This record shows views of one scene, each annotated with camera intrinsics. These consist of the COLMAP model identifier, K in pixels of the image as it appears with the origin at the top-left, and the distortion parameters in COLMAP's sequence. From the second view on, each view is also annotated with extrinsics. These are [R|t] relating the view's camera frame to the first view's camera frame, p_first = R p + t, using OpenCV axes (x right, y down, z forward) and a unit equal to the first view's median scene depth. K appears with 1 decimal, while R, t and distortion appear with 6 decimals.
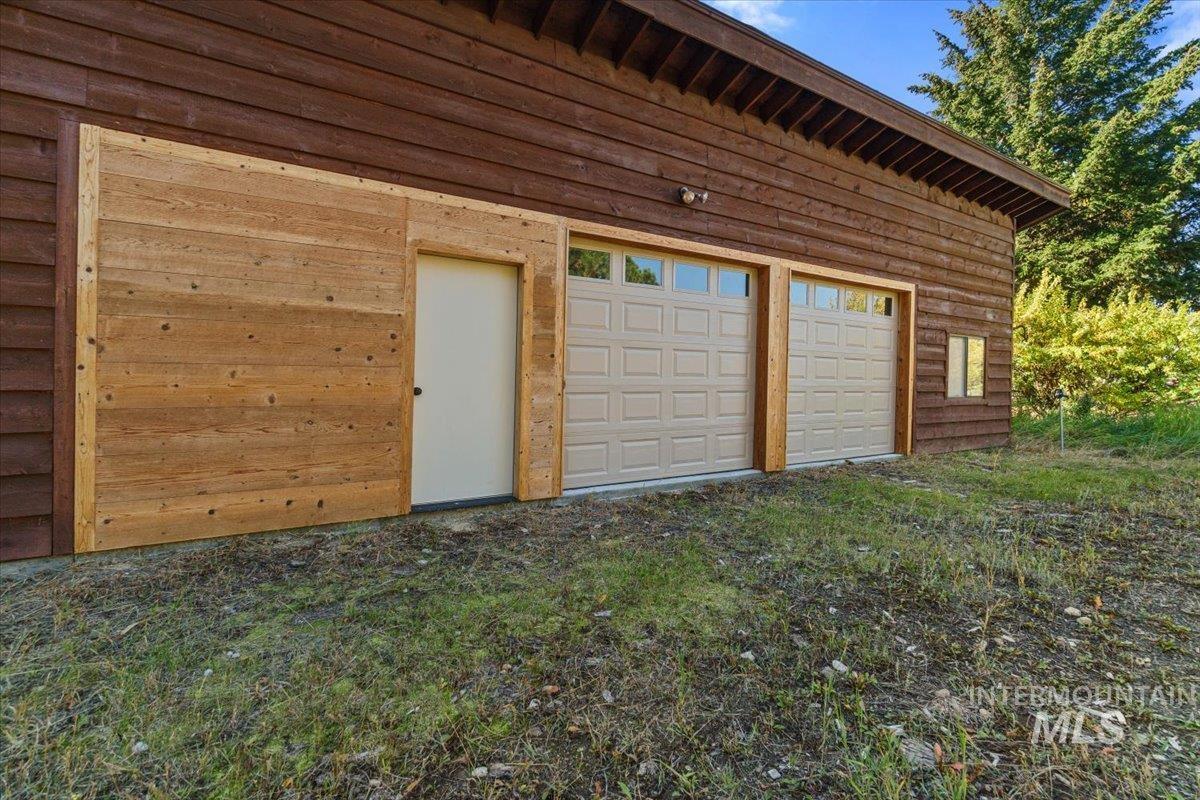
lens RADIAL K [[525.8, 0, 593.8], [0, 525.8, 411.3], [0, 0, 1]] dist [-0.002257, 0.000037]
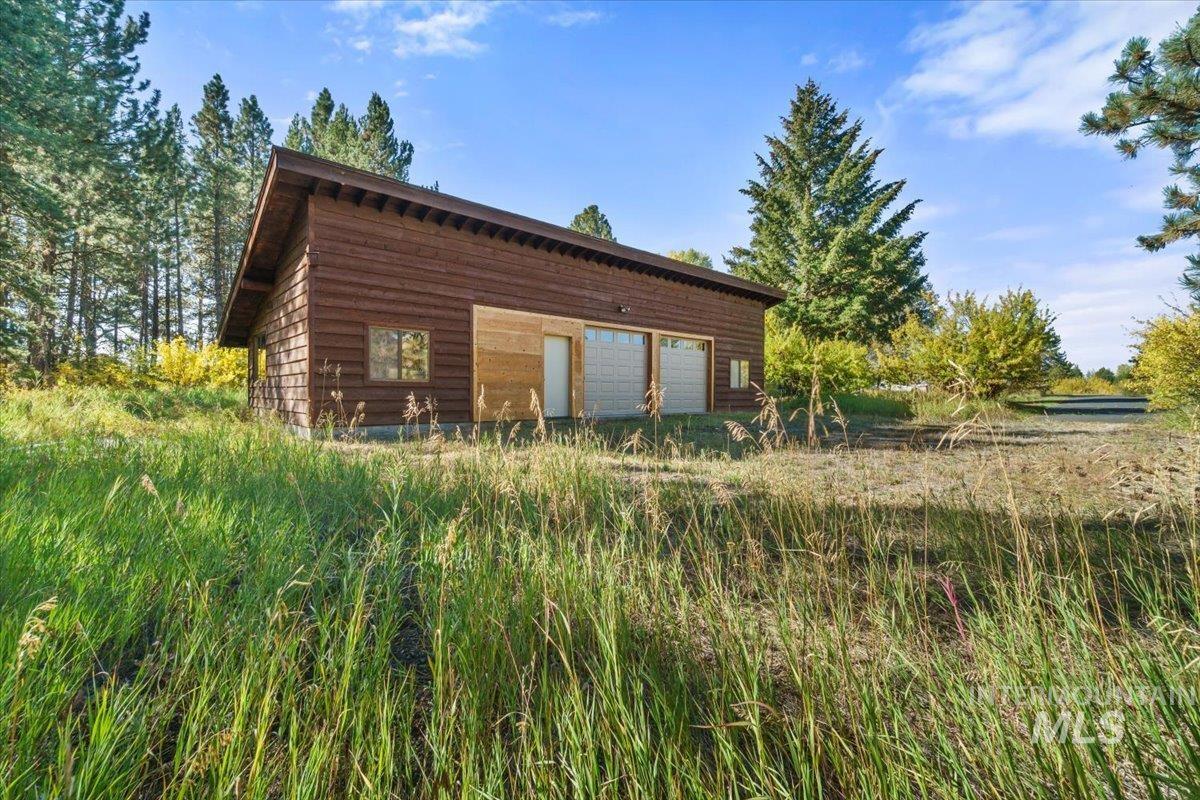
lens RADIAL K [[525.8, 0, 593.8], [0, 525.8, 411.3], [0, 0, 1]] dist [-0.002257, 0.000037]
pose [[0.977849, -0.005041, 0.209249, -0.366149], [0.007458, 0.999914, -0.010765, 0.096679], [-0.209176, 0.012087, 0.977803, -1.095867]]
